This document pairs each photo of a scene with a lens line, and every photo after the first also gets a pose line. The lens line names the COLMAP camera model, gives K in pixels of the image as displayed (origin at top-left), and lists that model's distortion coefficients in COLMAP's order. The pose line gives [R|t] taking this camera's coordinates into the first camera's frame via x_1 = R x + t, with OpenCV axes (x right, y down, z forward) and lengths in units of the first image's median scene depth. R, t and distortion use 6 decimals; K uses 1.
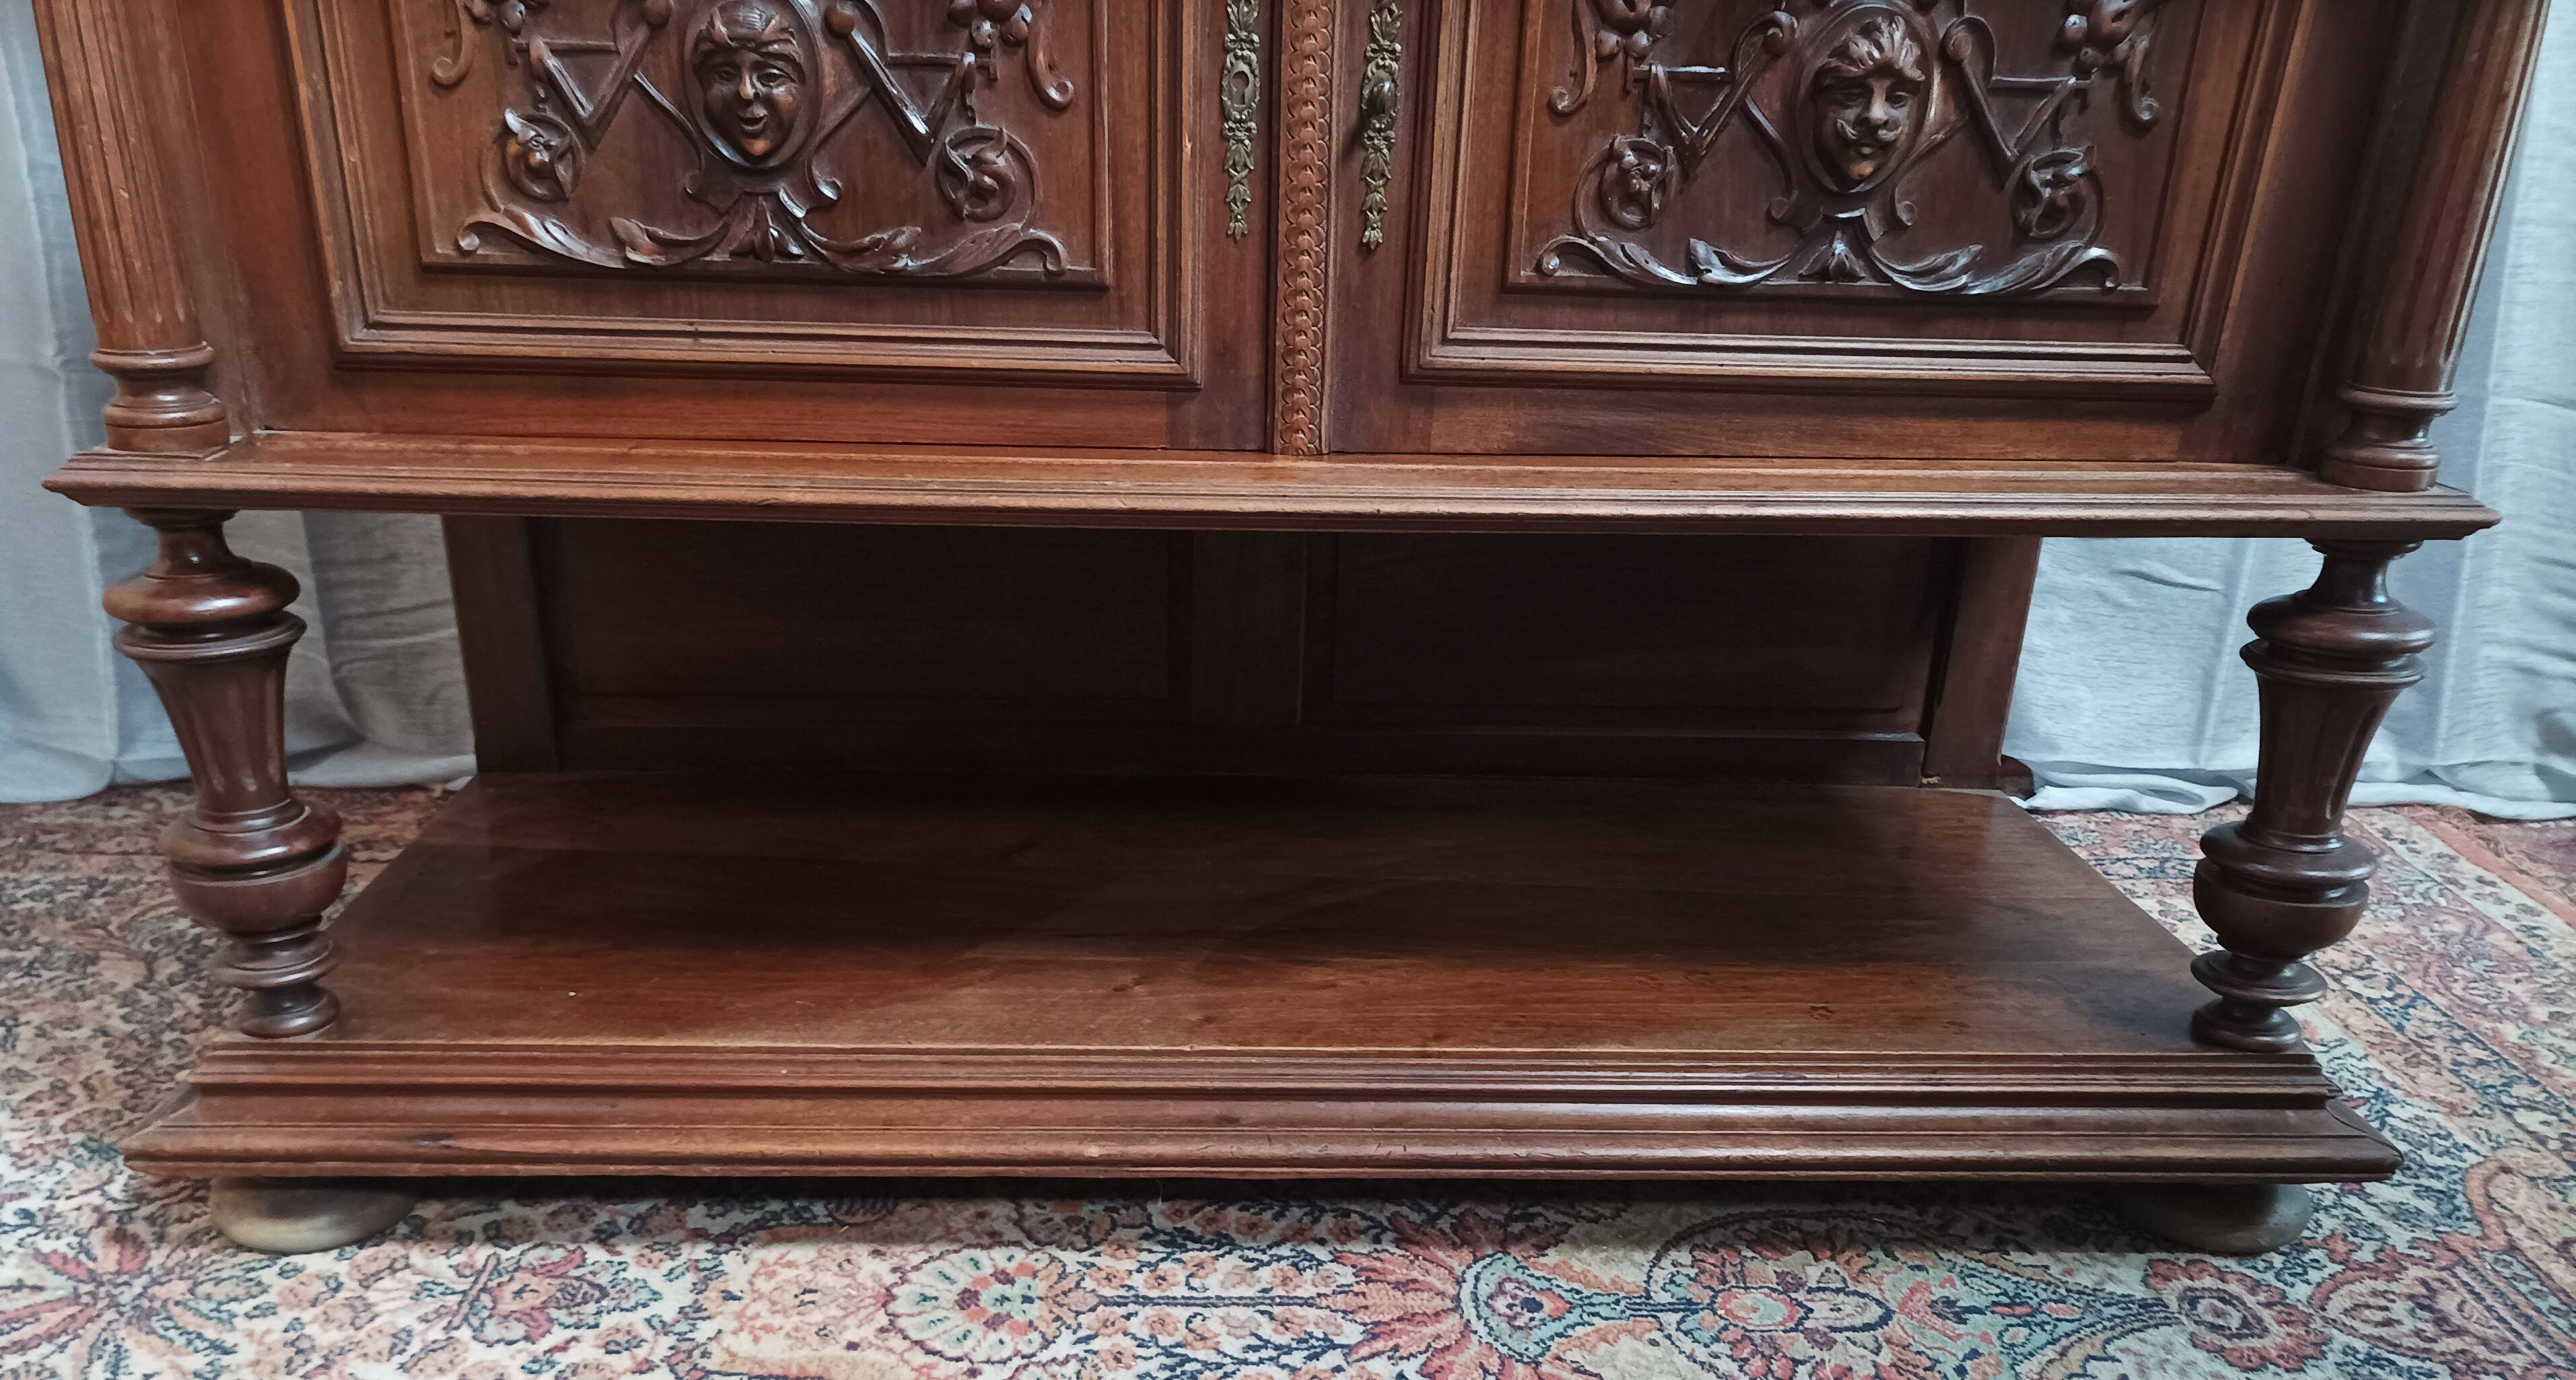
lens RADIAL K [[1990.2, 0, 1229.9], [0, 1990.2, 1013.7], [0, 0, 1]] dist [0.033409, -0.035431]
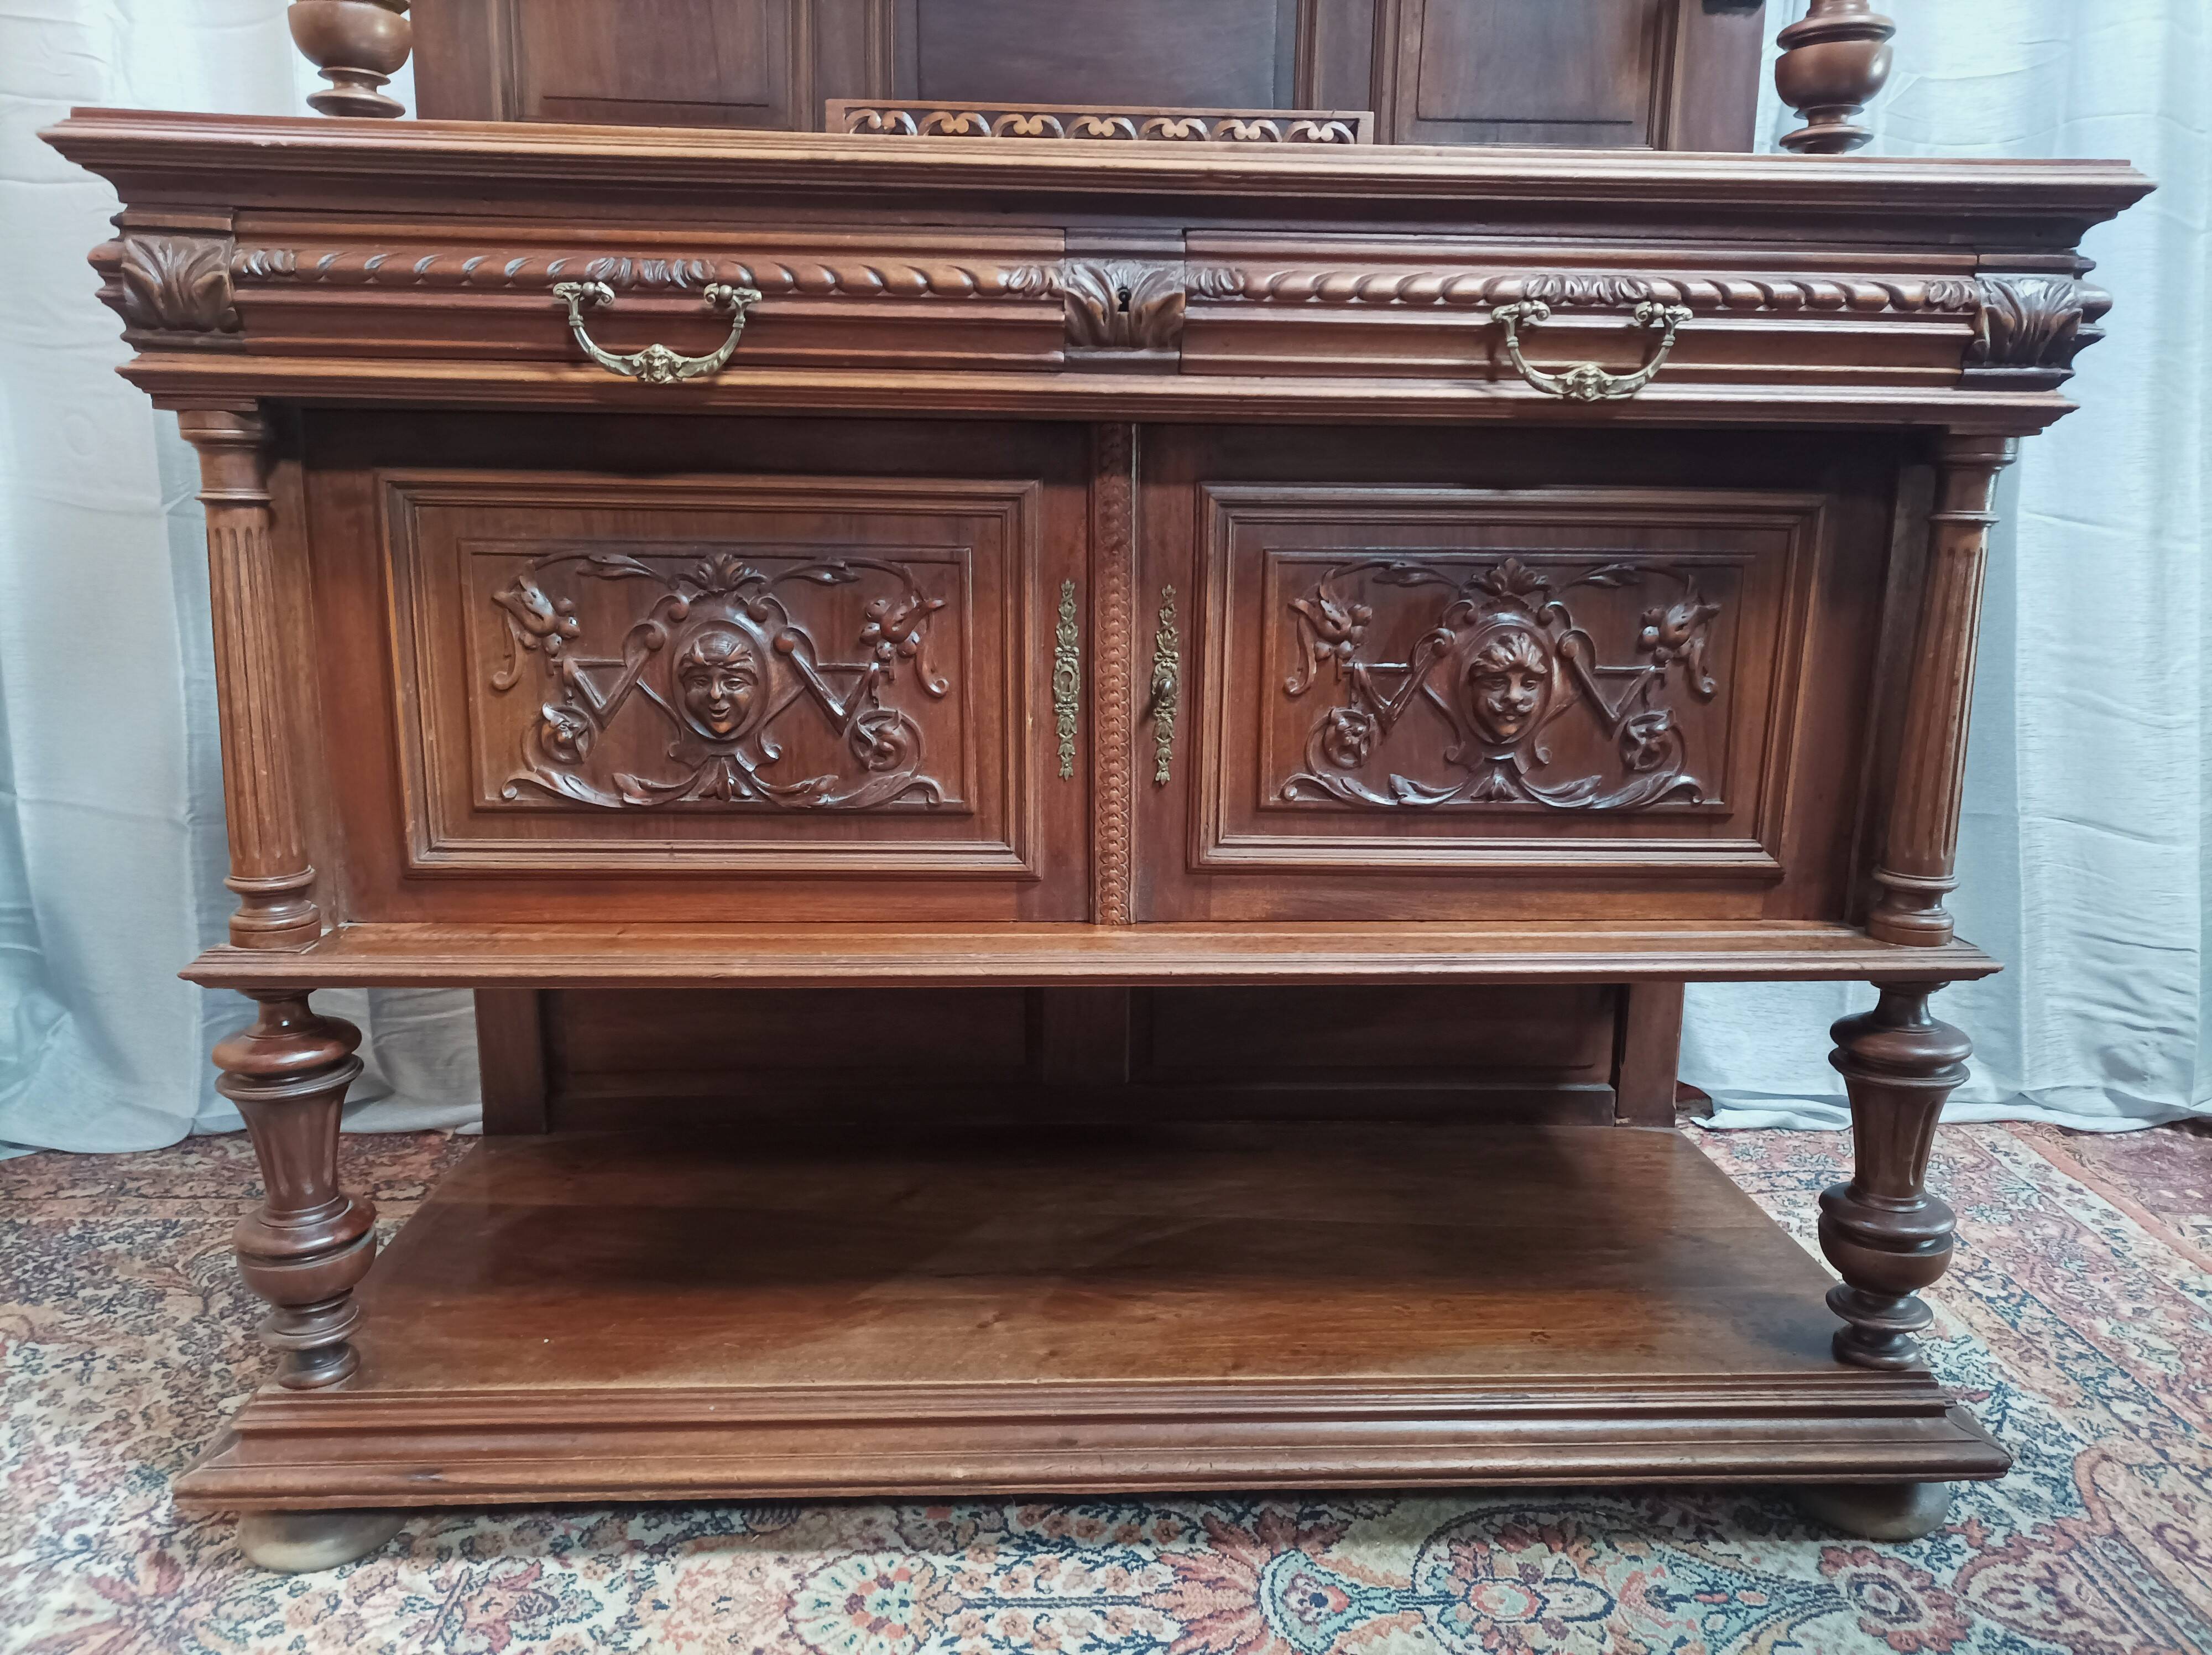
lens RADIAL K [[1635.0, 0, 1107.5], [0, 1635.0, 835.4], [0, 0, 1]] dist [0.017807, -0.000256]
pose [[0.999866, -0.014014, 0.008492, 0.019237], [0.015627, 0.971418, -0.236862, -0.067642], [-0.004929, 0.236963, 0.971506, -0.079256]]
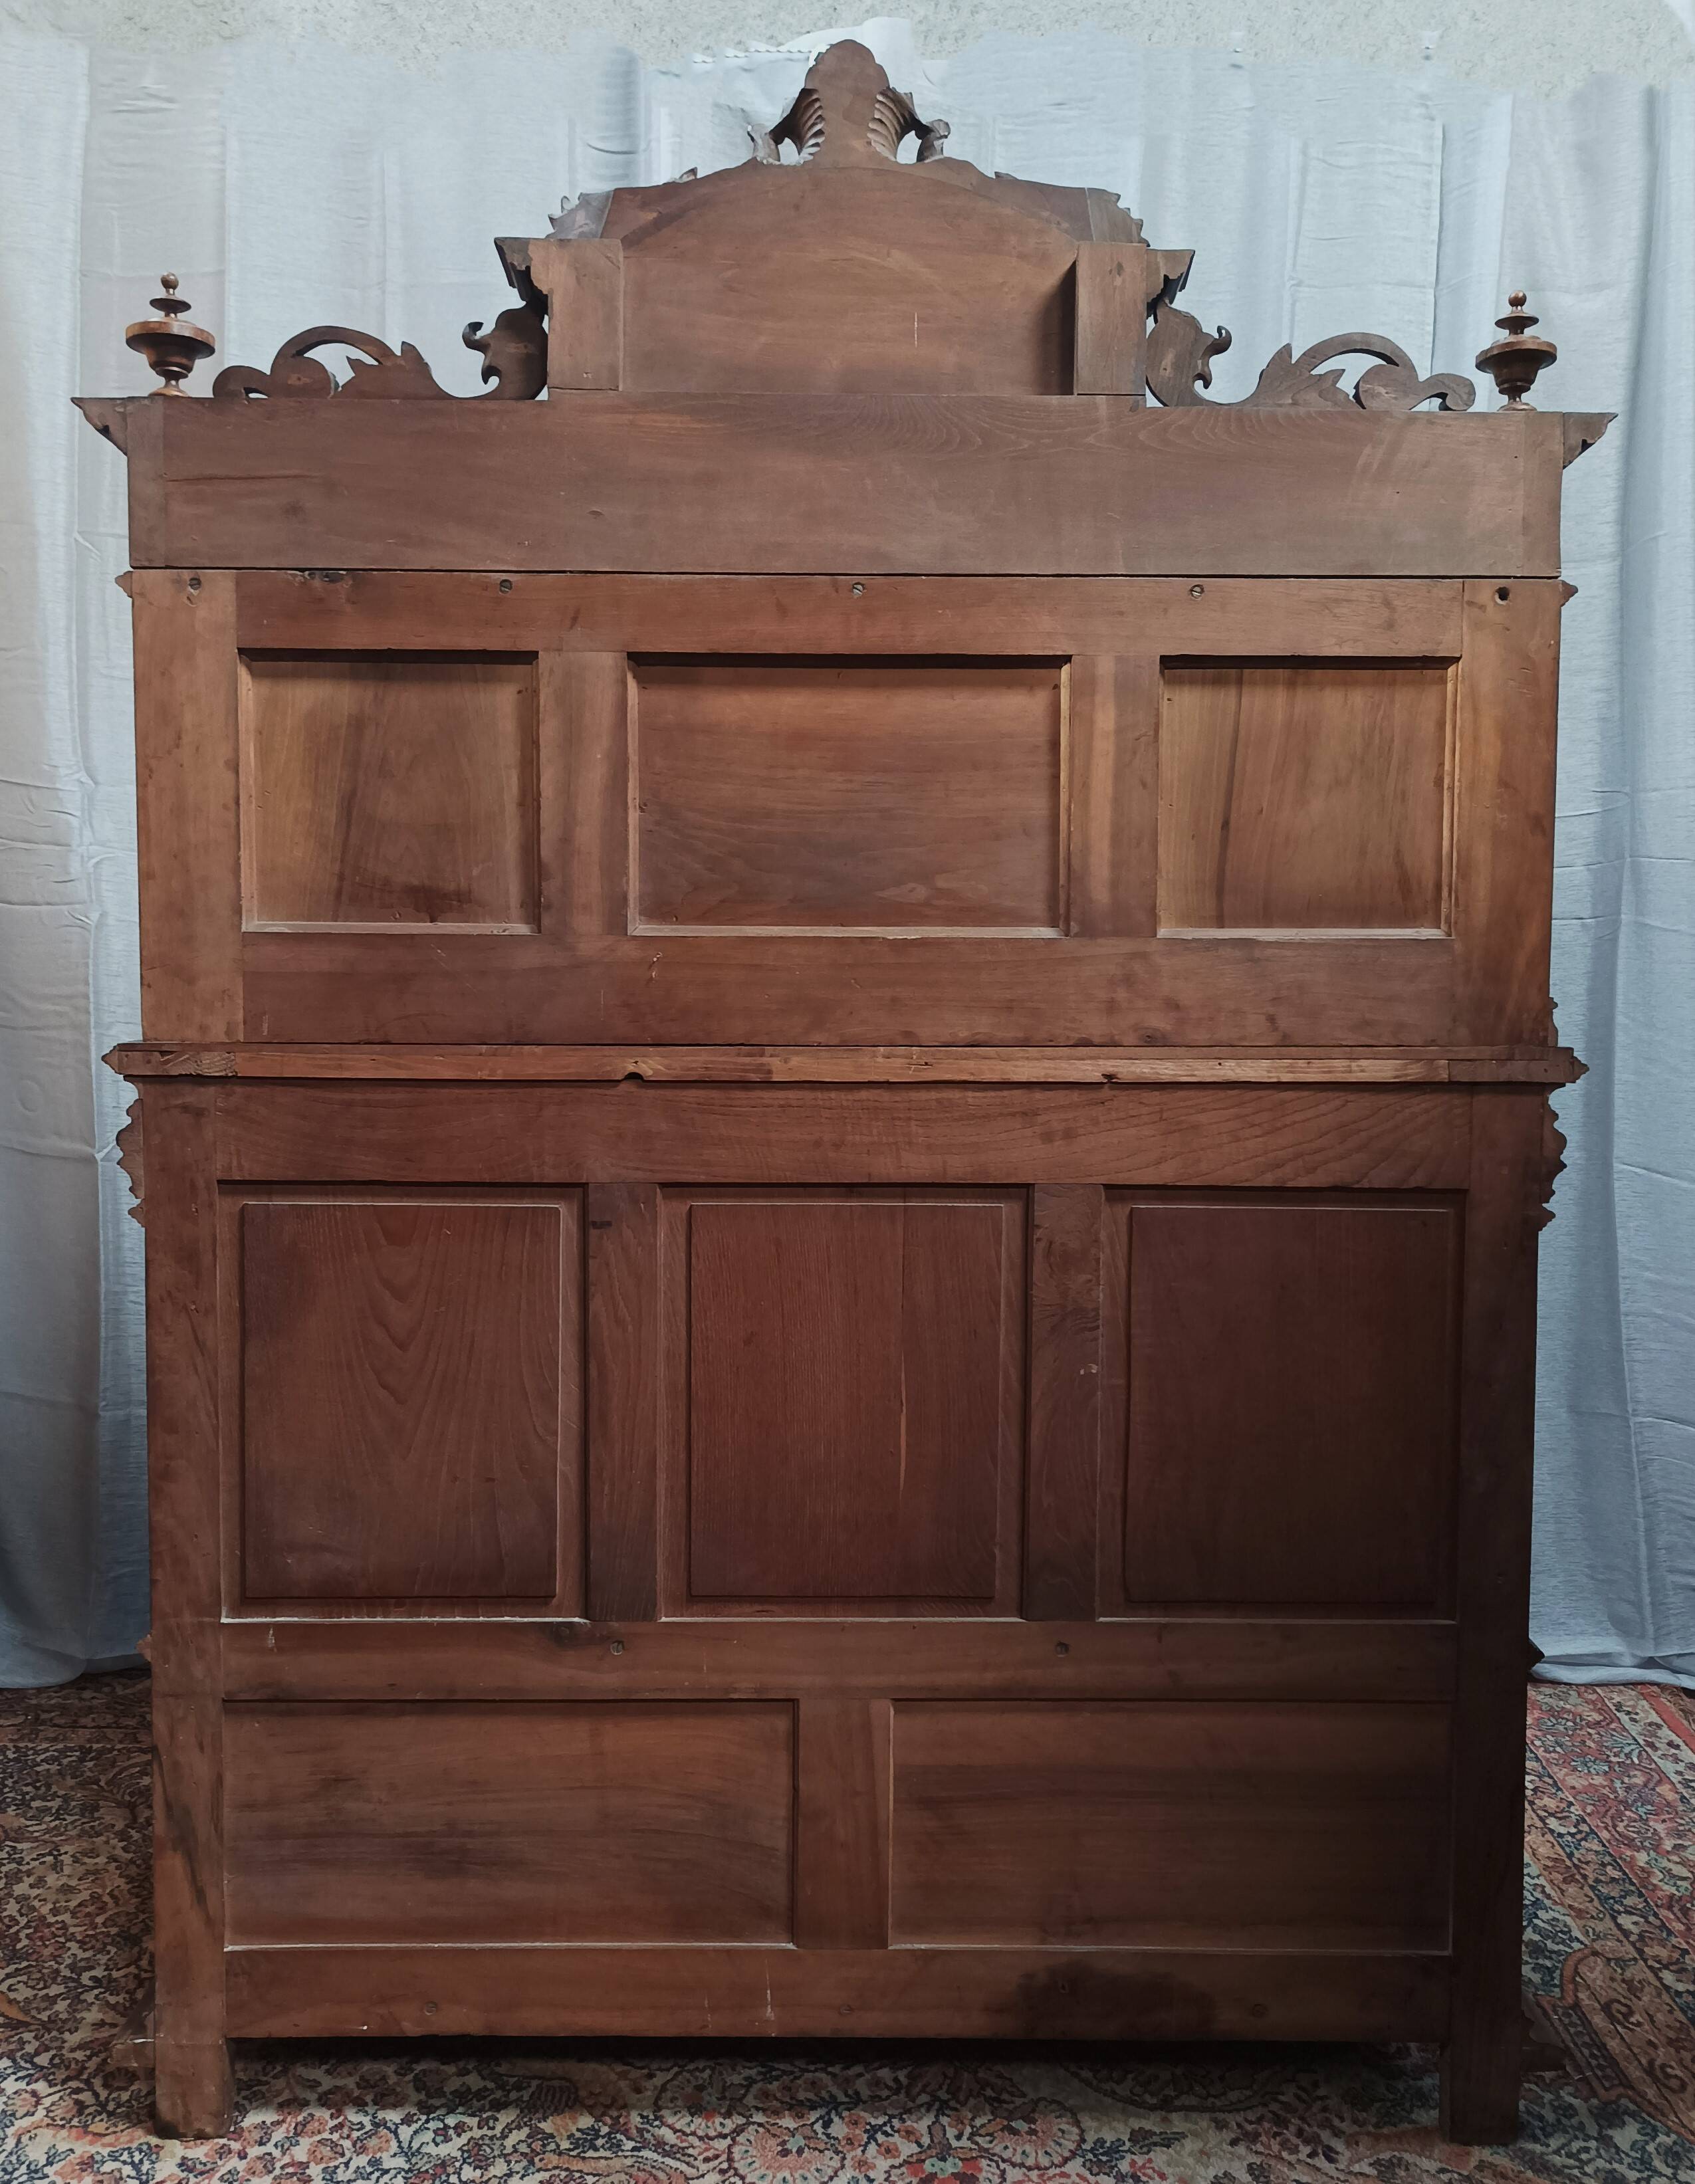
lens RADIAL K [[1967.1, 0, 856.3], [0, 1967.1, 1078.3], [0, 0, 1]] dist [0.018226, 0.002840]
pose [[0.999757, -0.007721, -0.020648, 0.083035], [0.000217, 0.940064, -0.340997, -0.044994], [0.022043, 0.340909, 0.939838, -0.811127]]
